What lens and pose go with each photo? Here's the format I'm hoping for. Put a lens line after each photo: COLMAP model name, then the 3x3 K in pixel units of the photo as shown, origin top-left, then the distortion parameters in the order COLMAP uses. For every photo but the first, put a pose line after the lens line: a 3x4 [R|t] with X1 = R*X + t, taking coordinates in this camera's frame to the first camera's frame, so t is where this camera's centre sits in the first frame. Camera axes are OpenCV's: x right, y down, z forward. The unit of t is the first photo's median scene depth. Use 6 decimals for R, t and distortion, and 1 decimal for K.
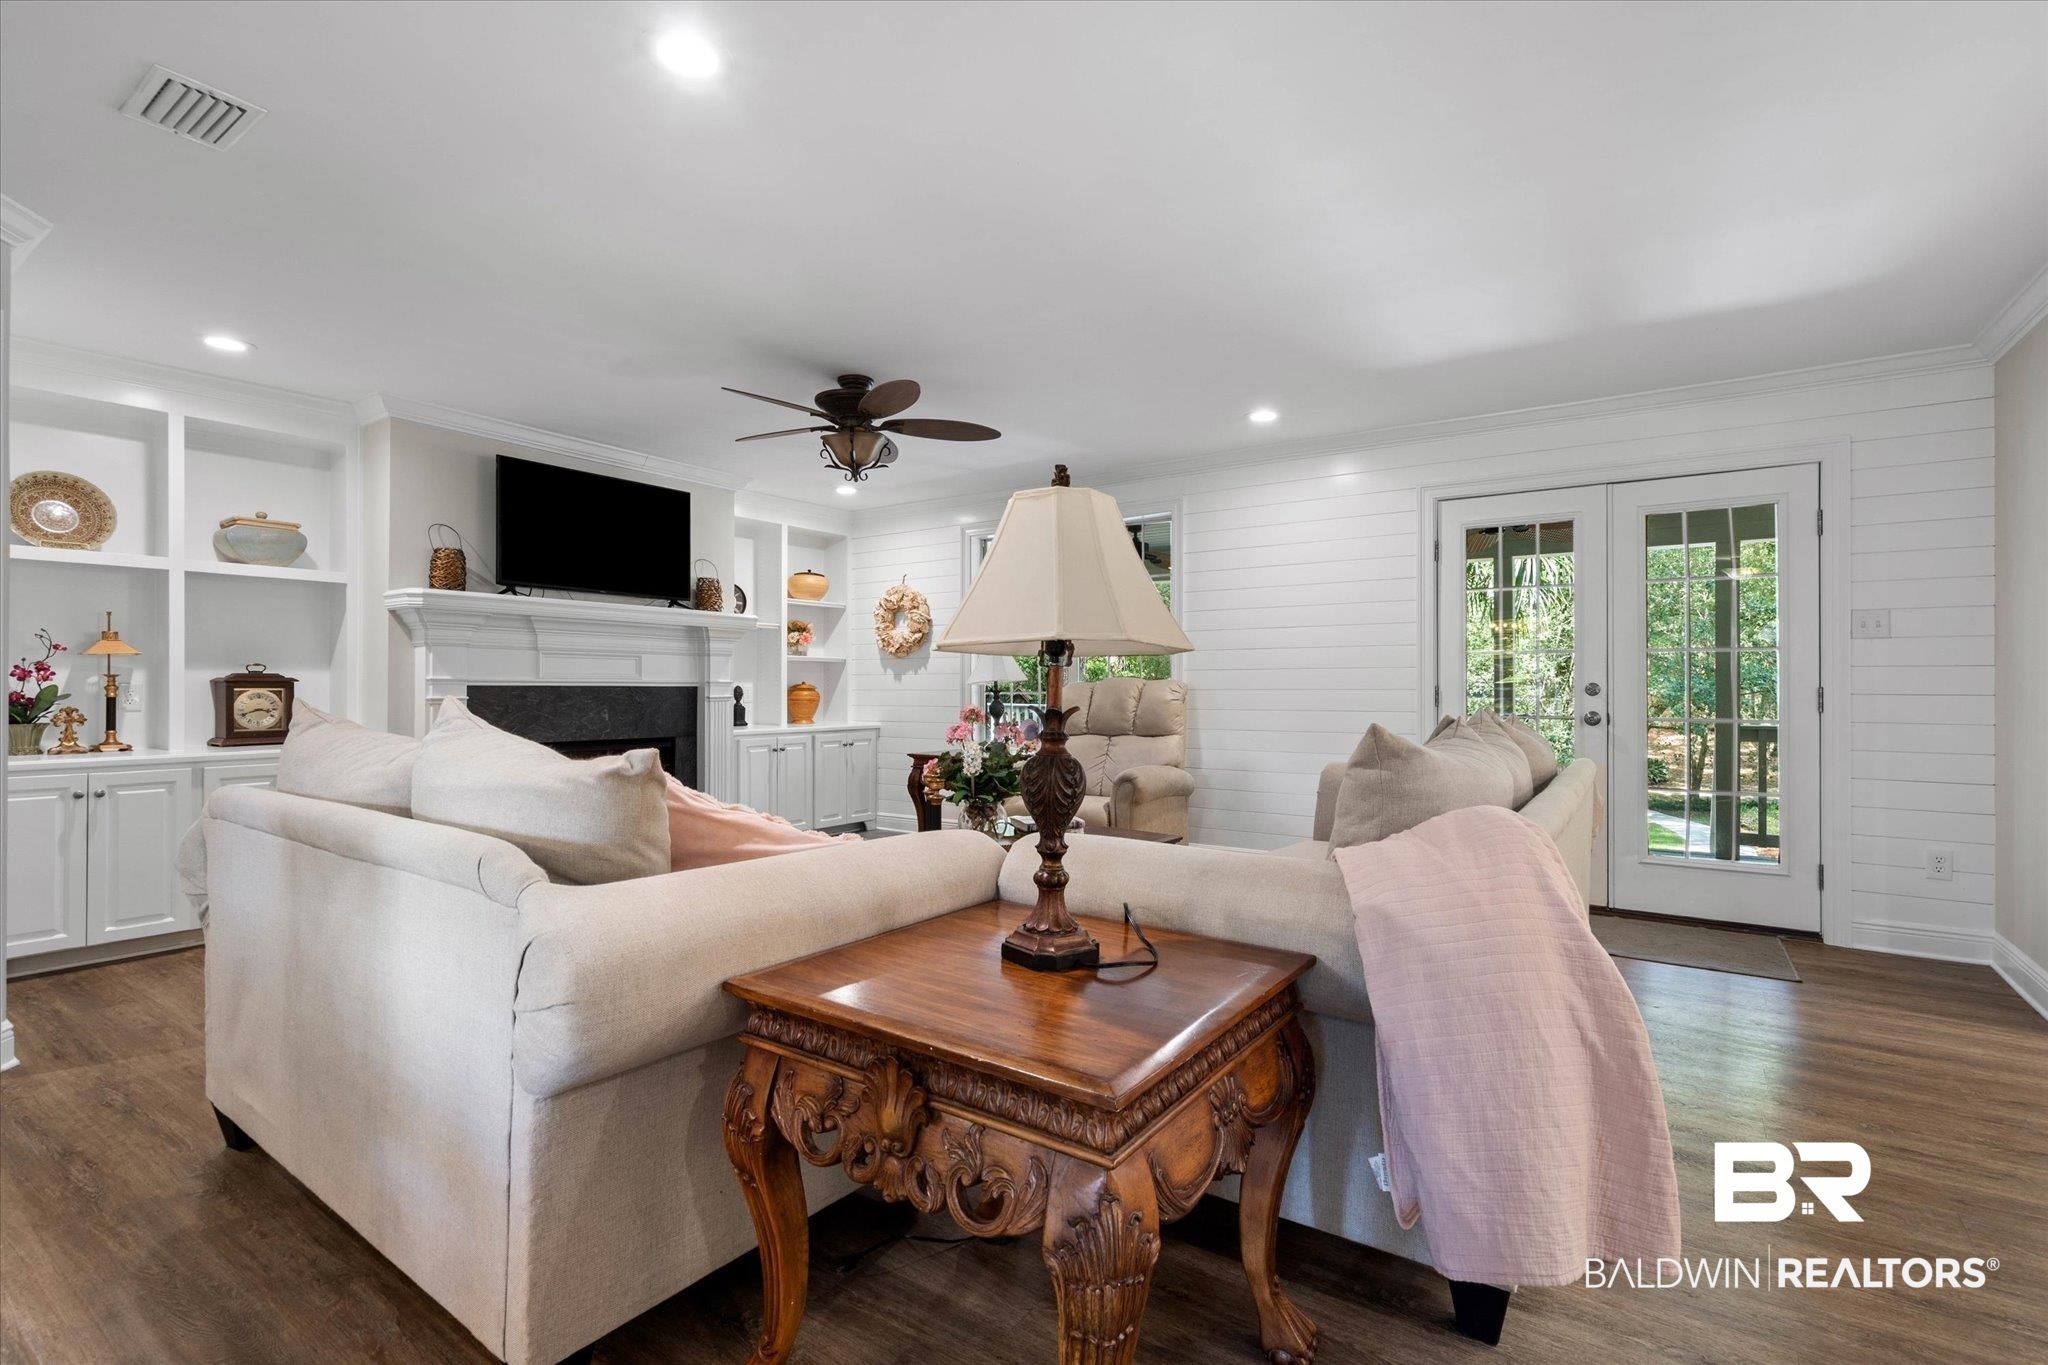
lens RADIAL K [[947.0, 0, 1038.1], [0, 947.0, 683.3], [0, 0, 1]] dist [-0.003496, -0.000677]
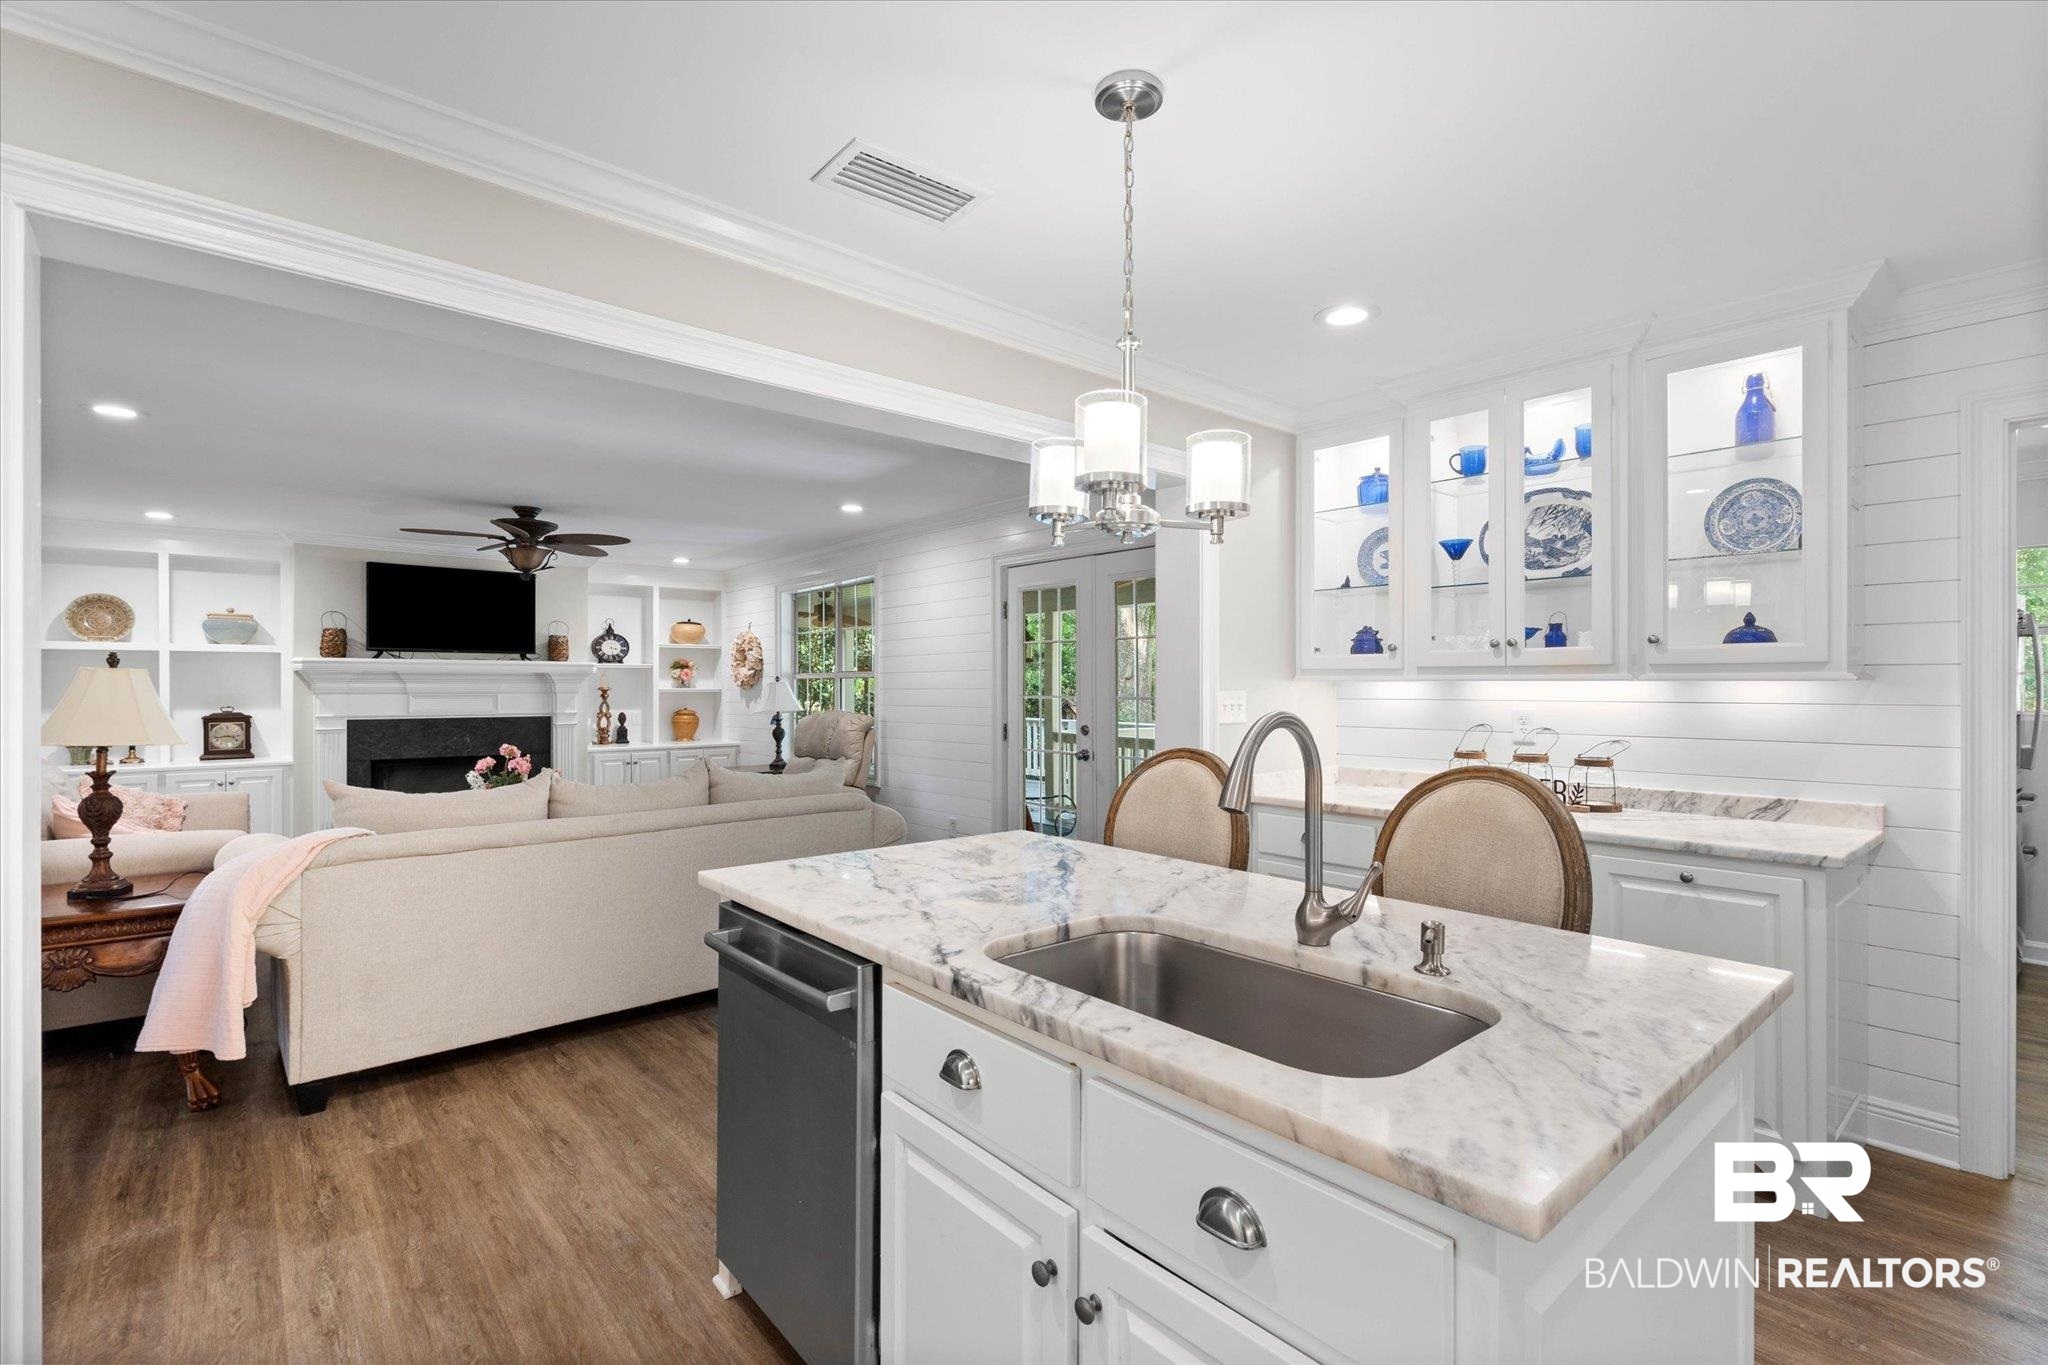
lens RADIAL K [[929.1, 0, 1014.8], [0, 929.1, 679.6], [0, 0, 1]] dist [0.000730, 0.000524]
pose [[0.962964, -0.005265, -0.269579, 0.813099], [0.004361, 0.999983, -0.003953, -0.052007], [0.269595, 0.002631, 0.962970, -0.129912]]
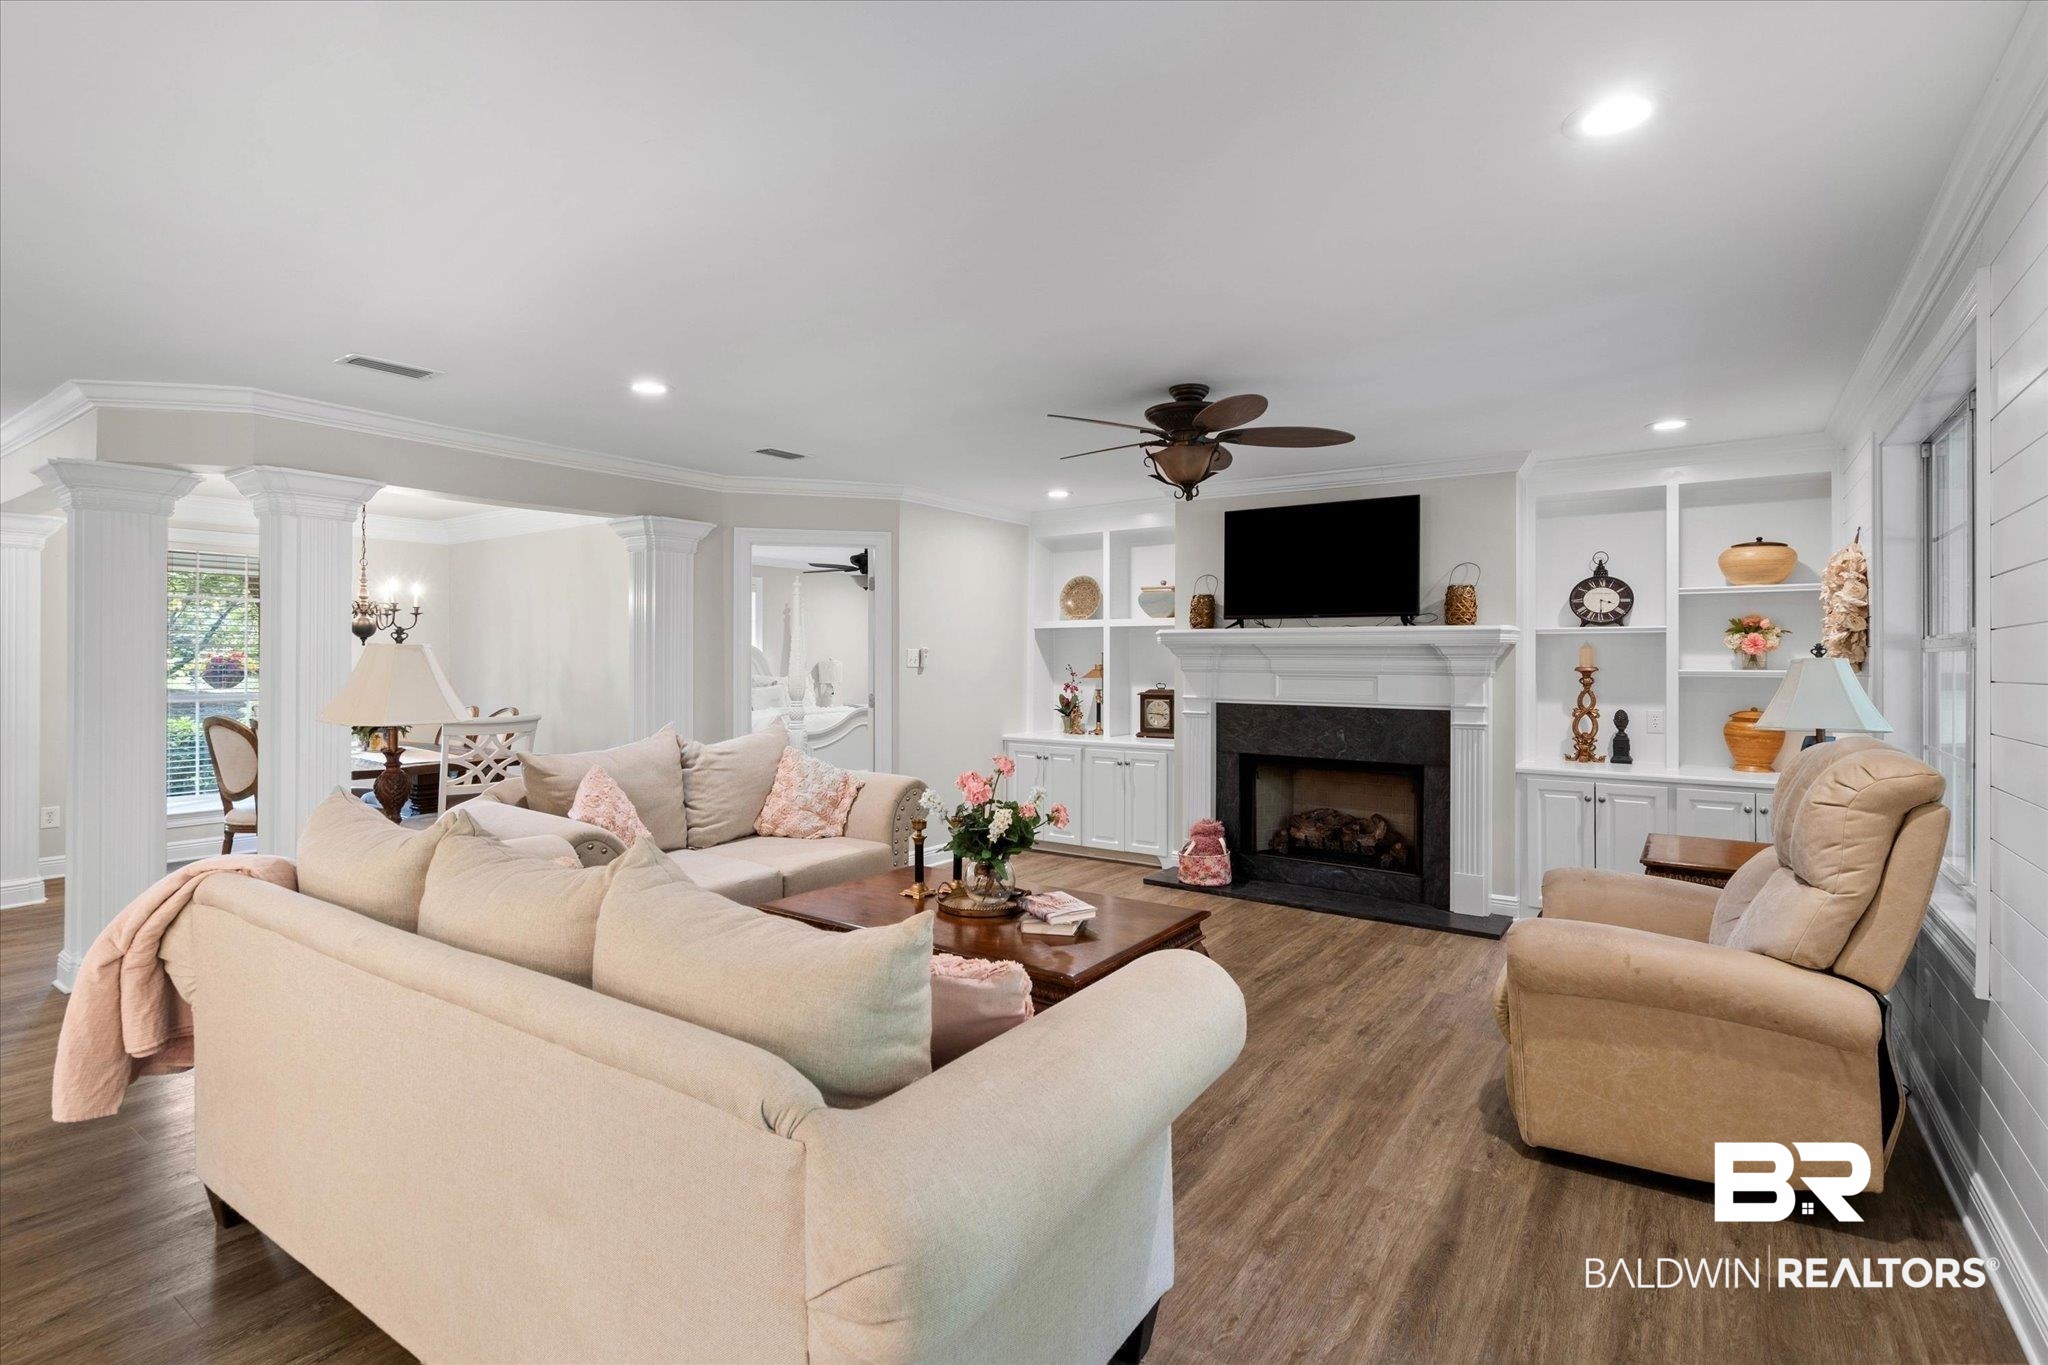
lens RADIAL K [[953.1, 0, 1068.1], [0, 953.1, 668.4], [0, 0, 1]] dist [-0.001194, -0.000446]
pose [[0.007295, 0.005964, -0.999956, 0.661649], [-0.000753, 0.999982, 0.005959, -0.051757], [0.999973, 0.000709, 0.007300, 0.811853]]
